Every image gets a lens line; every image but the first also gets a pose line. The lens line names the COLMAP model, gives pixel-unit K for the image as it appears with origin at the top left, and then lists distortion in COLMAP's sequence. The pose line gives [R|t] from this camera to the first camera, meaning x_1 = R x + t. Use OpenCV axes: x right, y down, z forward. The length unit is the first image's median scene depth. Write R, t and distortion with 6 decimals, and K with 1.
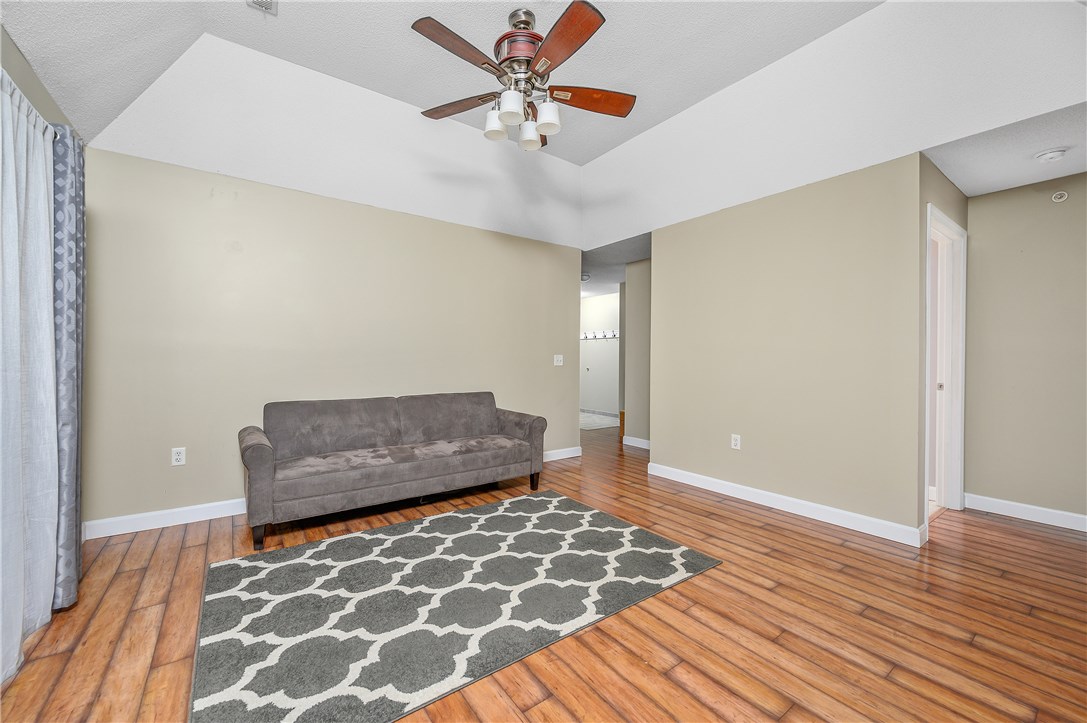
lens RADIAL K [[432.6, 0, 539.5], [0, 432.6, 356.2], [0, 0, 1]] dist [-0.002755, -0.000242]
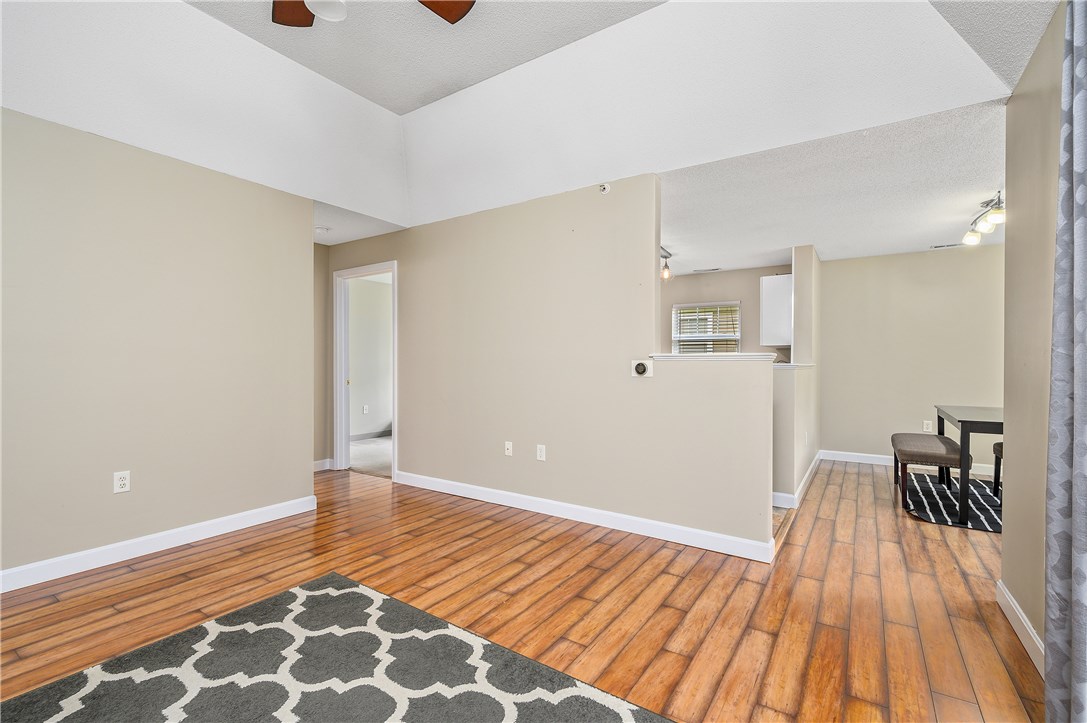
lens RADIAL K [[483.9, 0, 538.5], [0, 483.9, 367.5], [0, 0, 1]] dist [-0.001273, -0.000076]
pose [[-0.345888, -0.017792, 0.938107, -0.791987], [-0.008761, 0.999838, 0.015732, -0.009527], [-0.938235, -0.002777, -0.345988, 0.985591]]
